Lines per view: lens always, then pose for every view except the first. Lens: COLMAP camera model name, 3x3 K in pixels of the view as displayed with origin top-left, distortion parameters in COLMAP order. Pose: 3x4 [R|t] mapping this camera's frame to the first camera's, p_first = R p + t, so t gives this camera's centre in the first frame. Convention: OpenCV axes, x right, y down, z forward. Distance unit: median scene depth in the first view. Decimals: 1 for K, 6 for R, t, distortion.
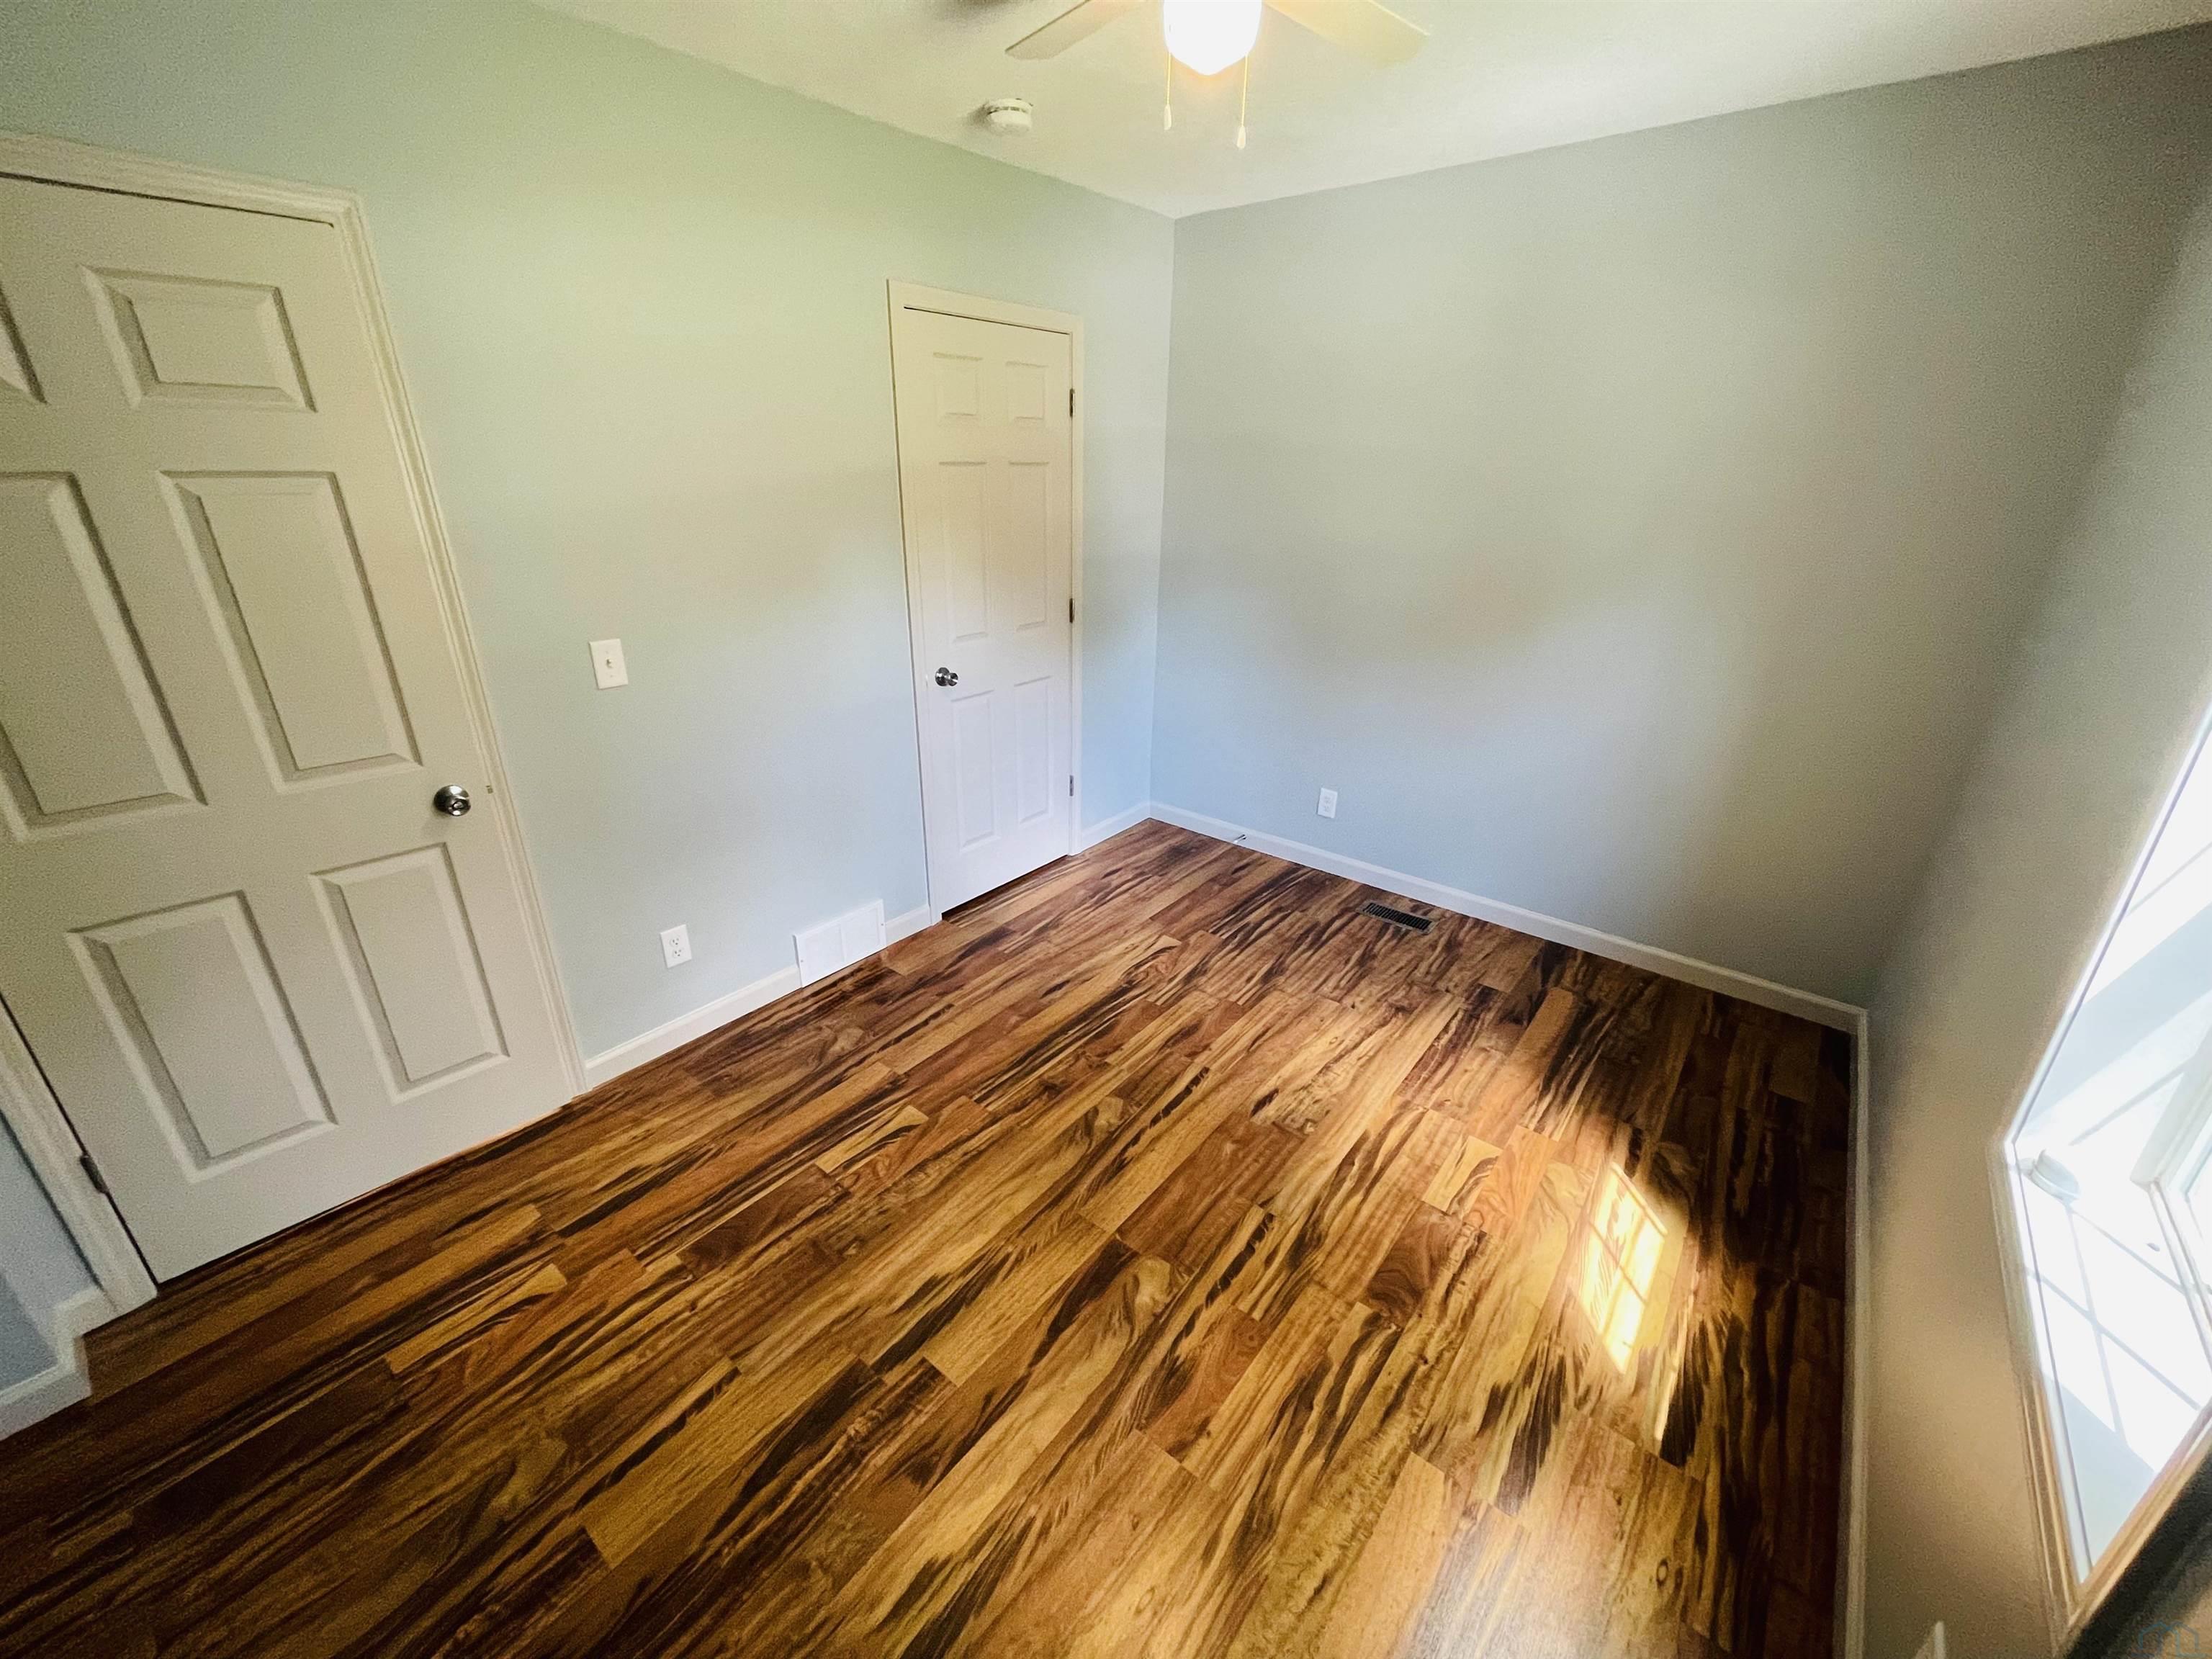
lens RADIAL K [[887.8, 0, 1094.9], [0, 887.8, 829.1], [0, 0, 1]] dist [-0.002414, 0.003743]
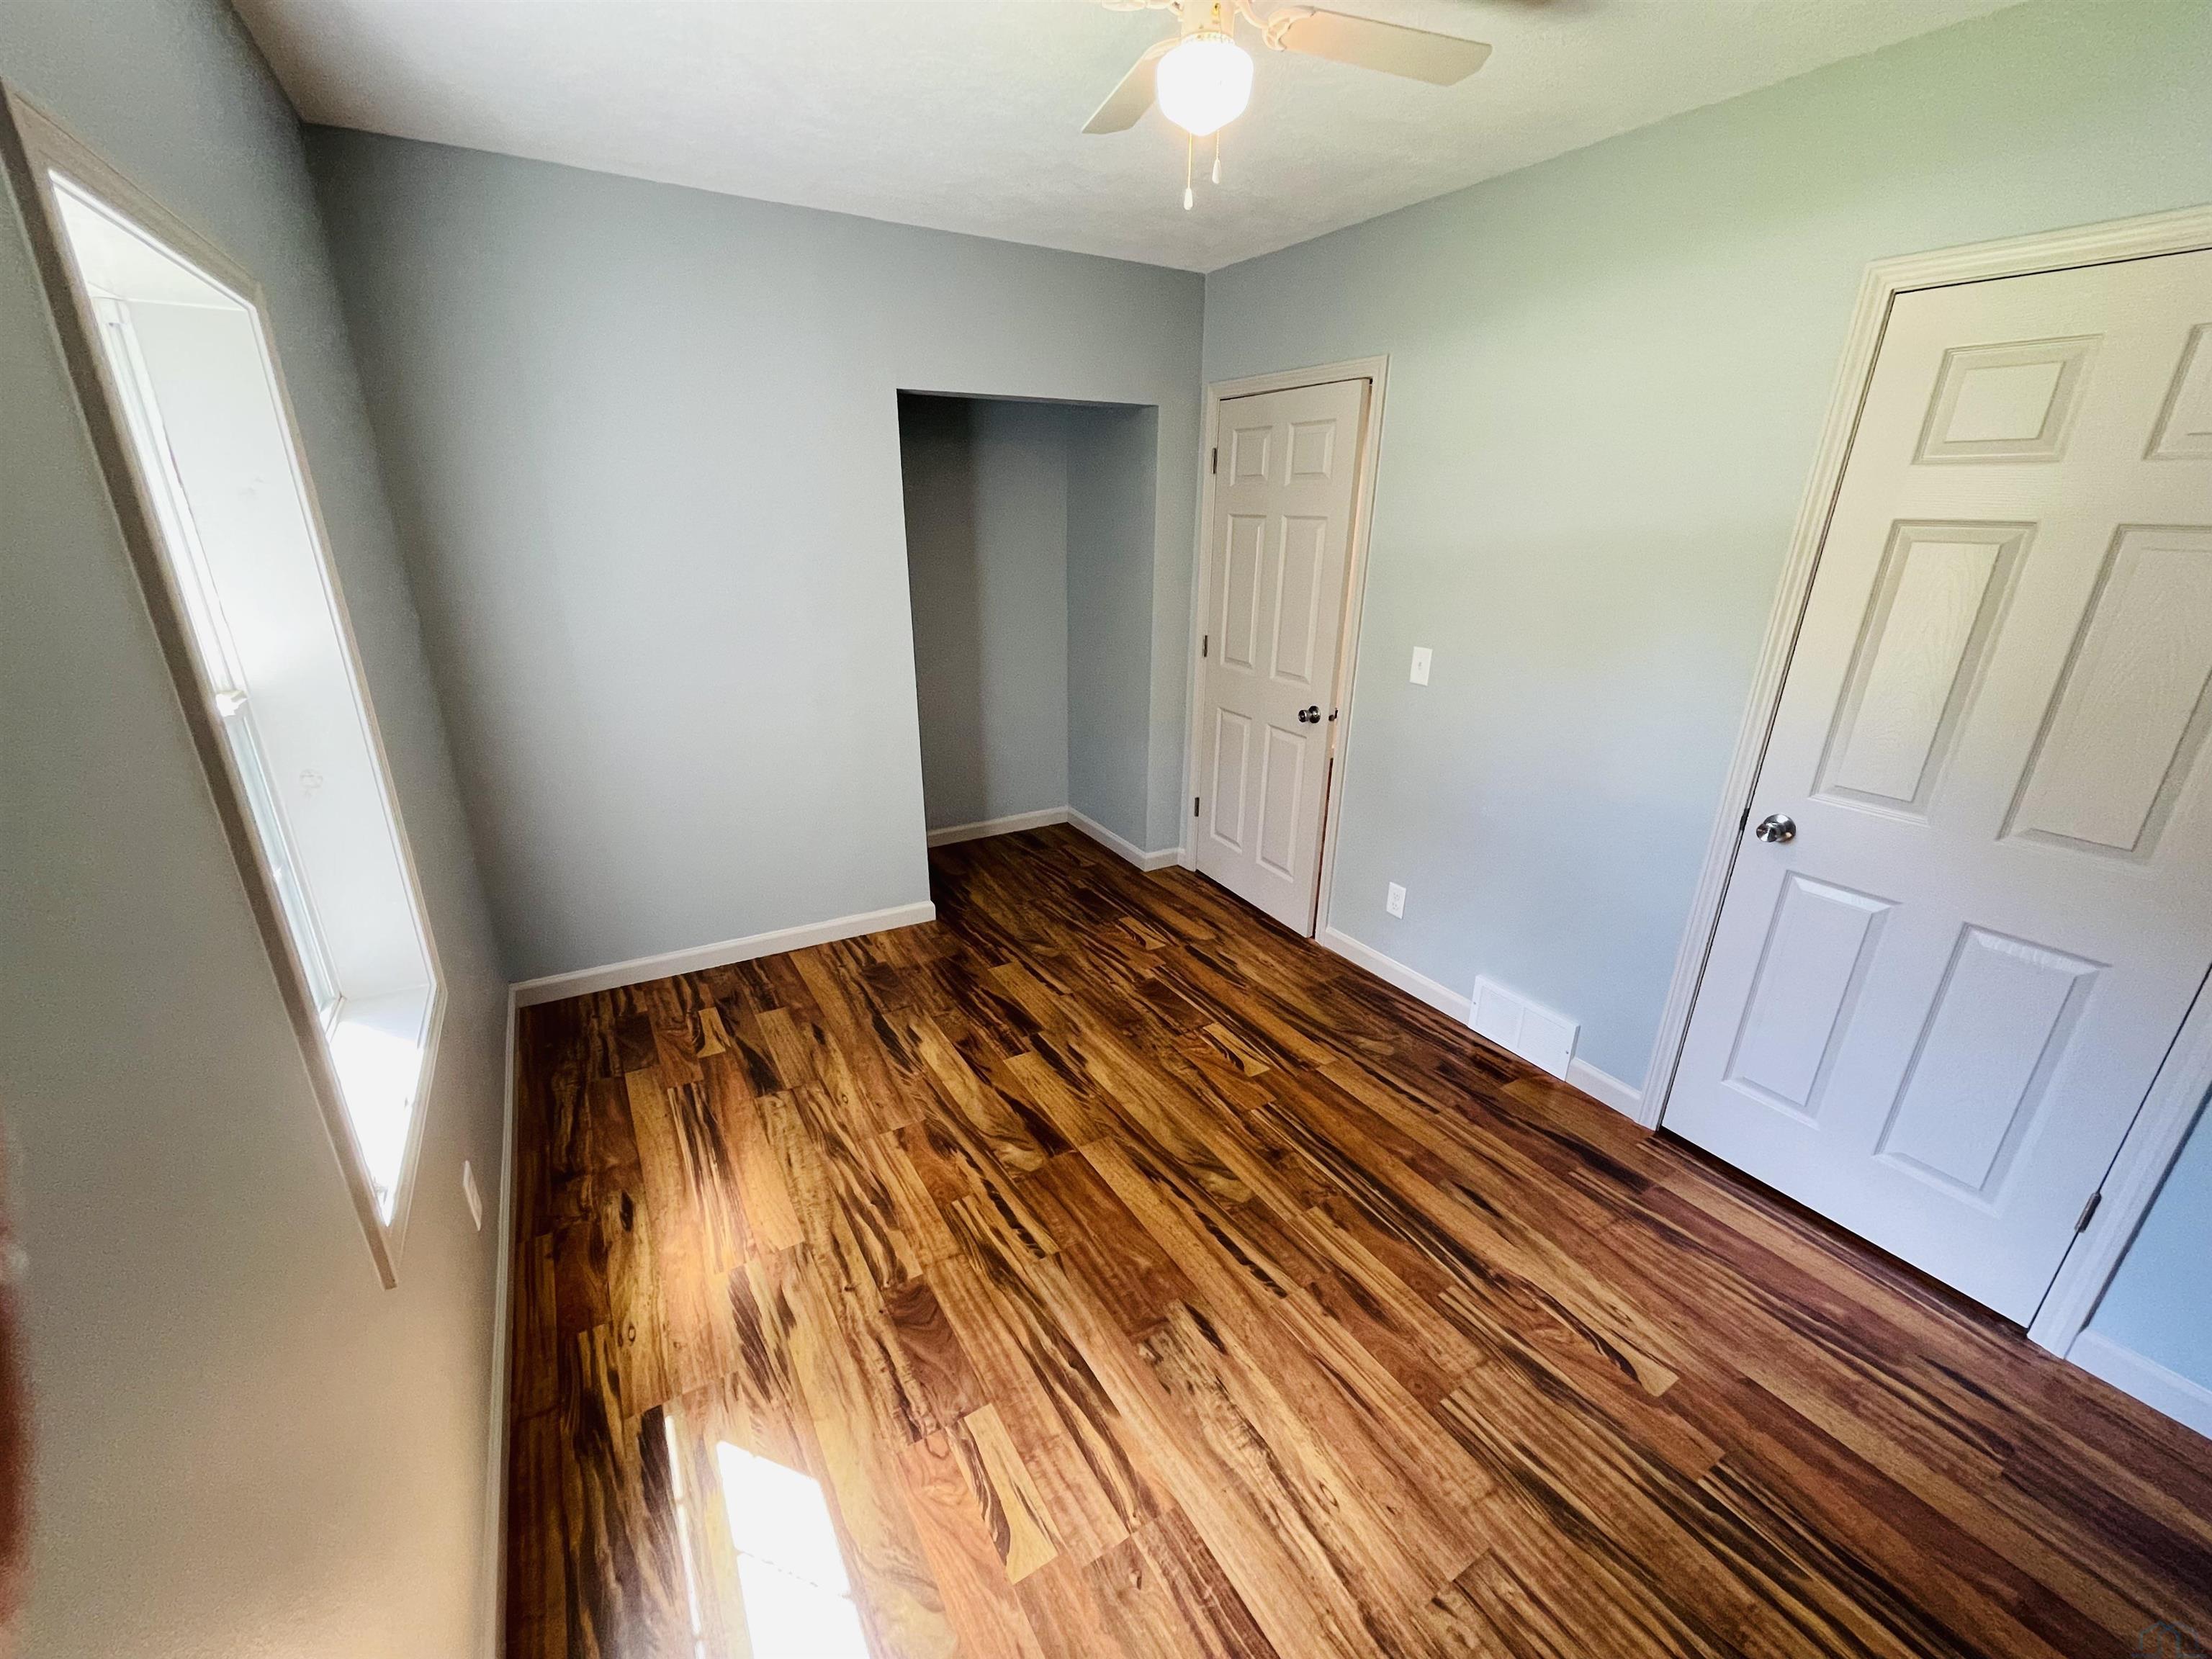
lens RADIAL K [[887.8, 0, 1094.9], [0, 887.8, 829.1], [0, 0, 1]] dist [-0.002414, 0.003743]
pose [[-0.331020, 0.319562, -0.887866, 0.914242], [-0.375909, 0.818370, 0.434699, -0.411013], [0.865516, 0.477651, -0.150771, 0.982342]]
